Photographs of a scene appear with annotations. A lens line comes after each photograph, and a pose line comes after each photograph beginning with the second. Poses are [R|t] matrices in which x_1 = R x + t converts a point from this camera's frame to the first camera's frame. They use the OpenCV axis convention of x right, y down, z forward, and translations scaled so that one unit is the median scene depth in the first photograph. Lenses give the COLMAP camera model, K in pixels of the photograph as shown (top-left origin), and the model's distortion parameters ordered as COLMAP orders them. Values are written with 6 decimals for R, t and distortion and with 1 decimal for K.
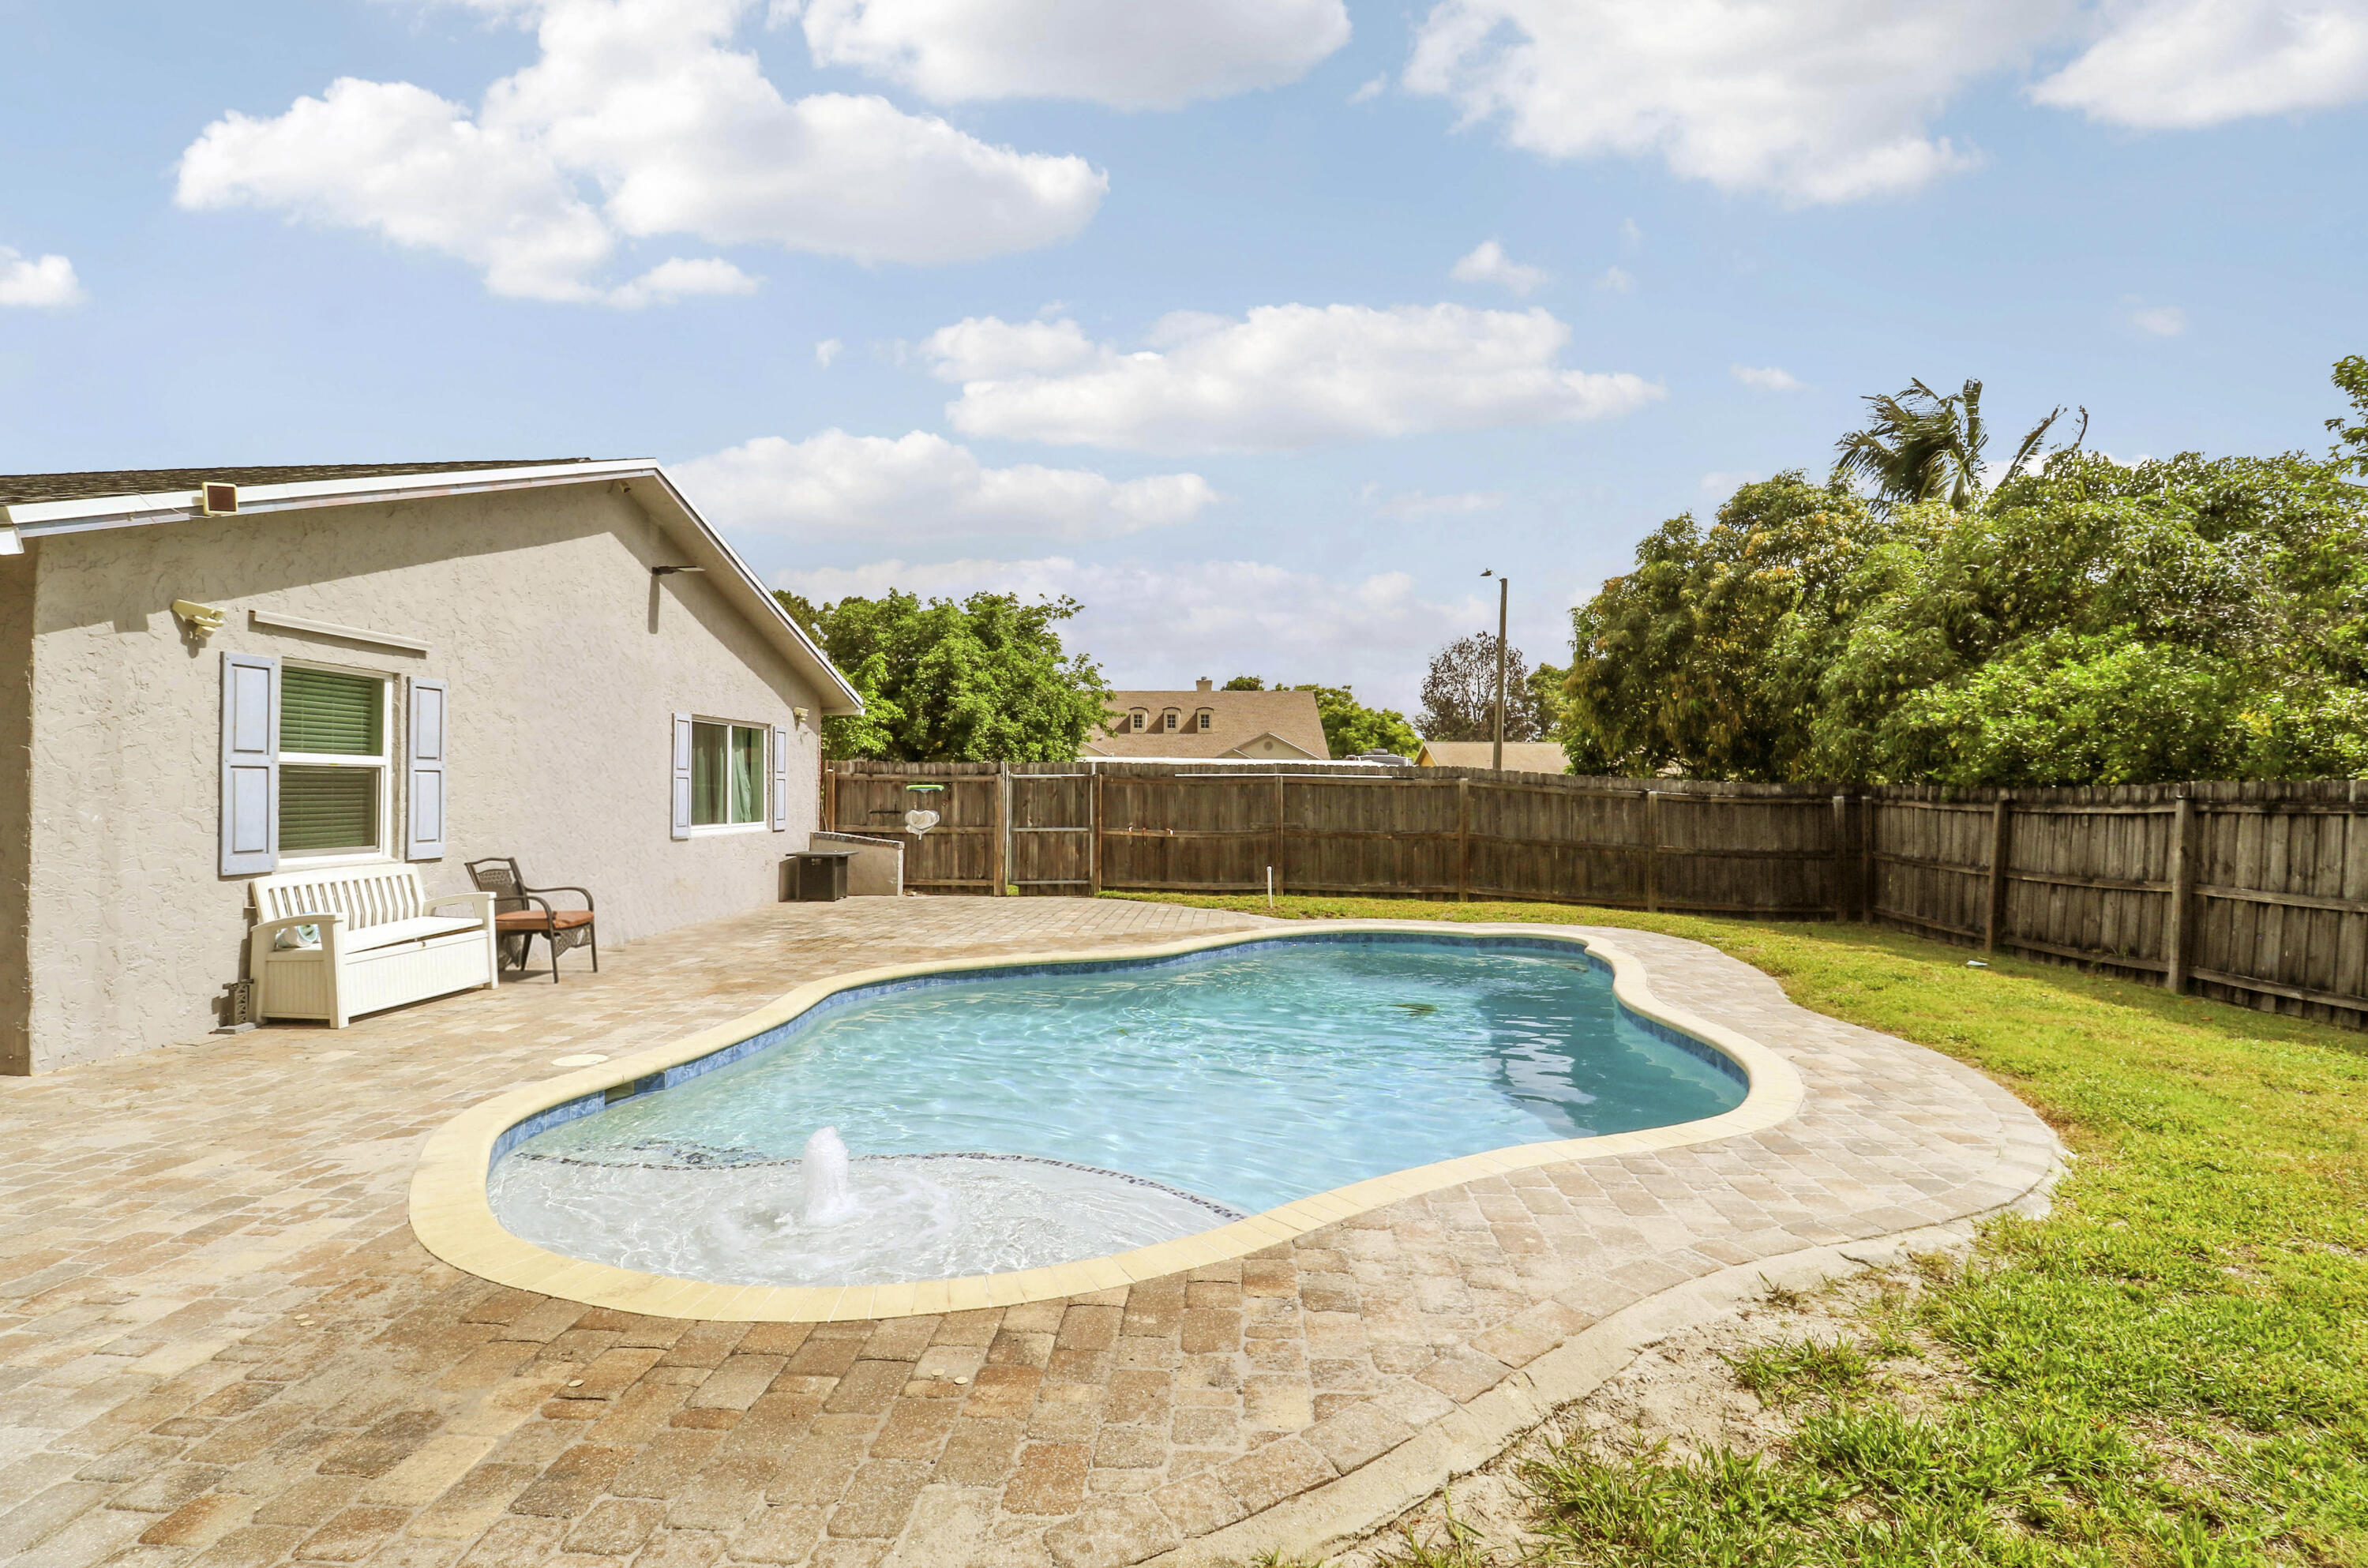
lens RADIAL K [[1088.6, 0, 1179.2], [0, 1088.6, 777.2], [0, 0, 1]] dist [0.001132, -0.013841]
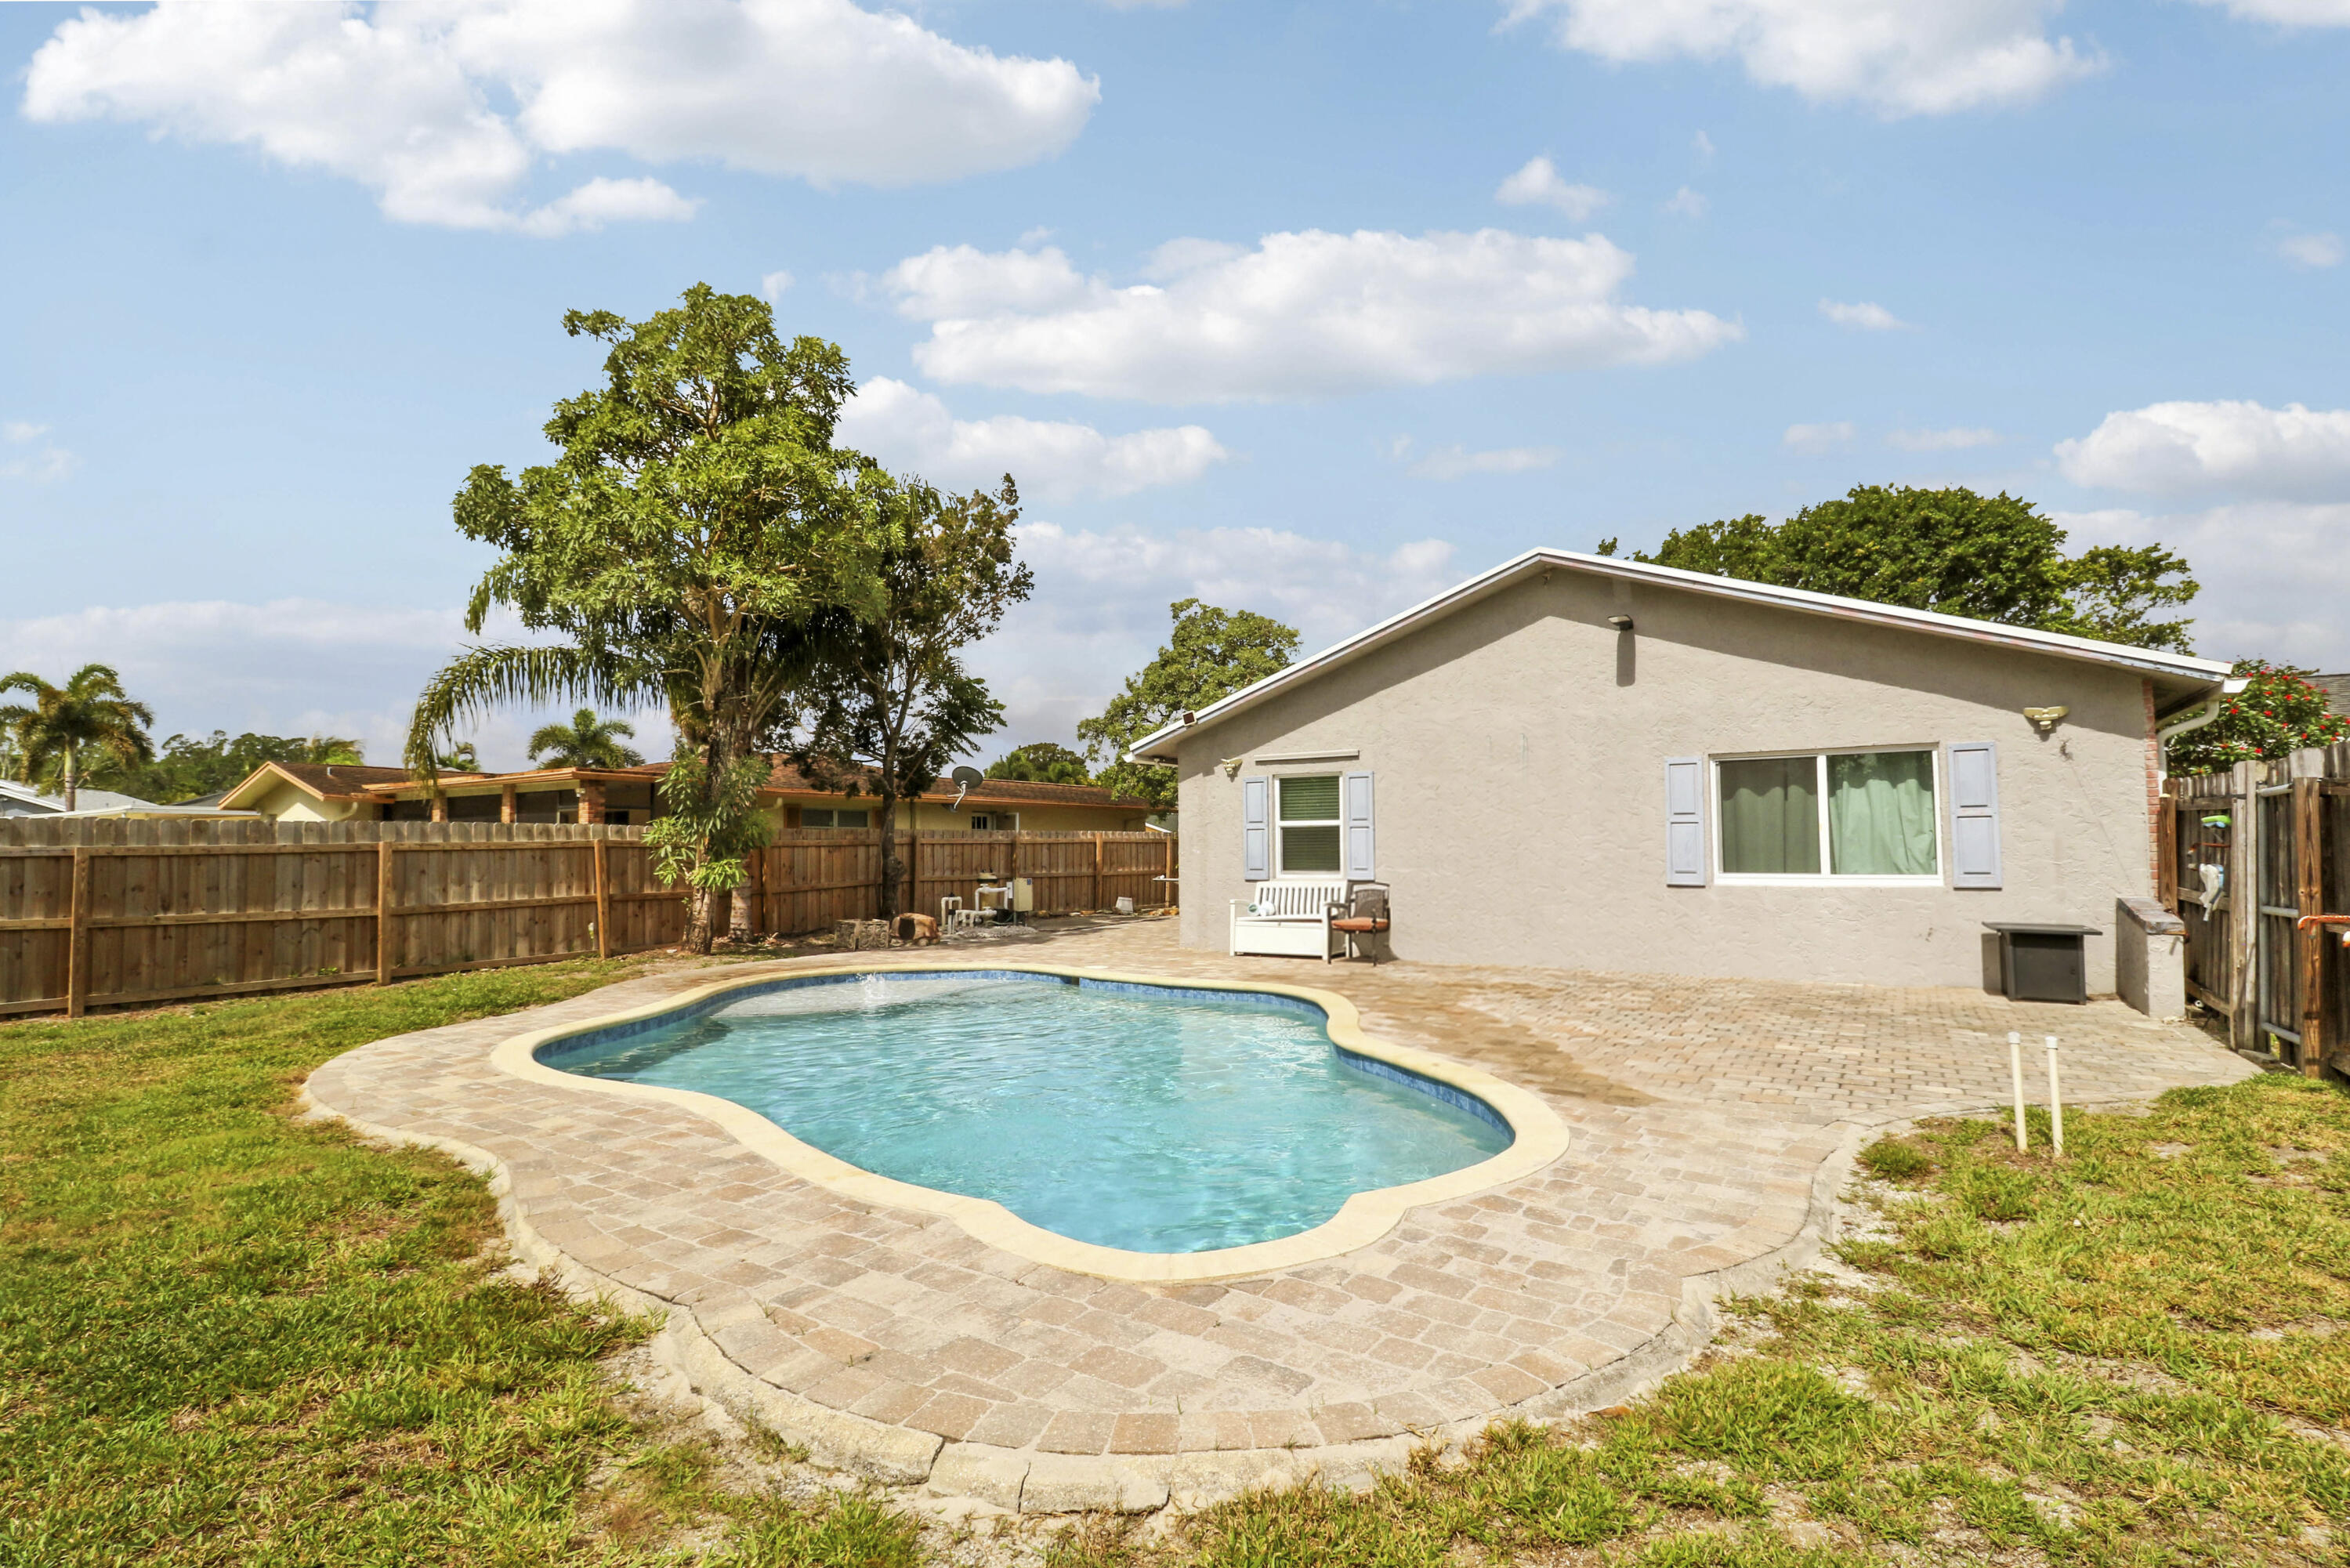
lens RADIAL K [[1087.4, 0, 1172.4], [0, 1087.4, 786.7], [0, 0, 1]] dist [0.000104, -0.014607]
pose [[-0.509752, -0.046421, -0.859068, 0.583527], [0.016100, 0.997854, -0.063473, 0.022166], [0.860170, -0.046186, -0.507911, 1.056386]]
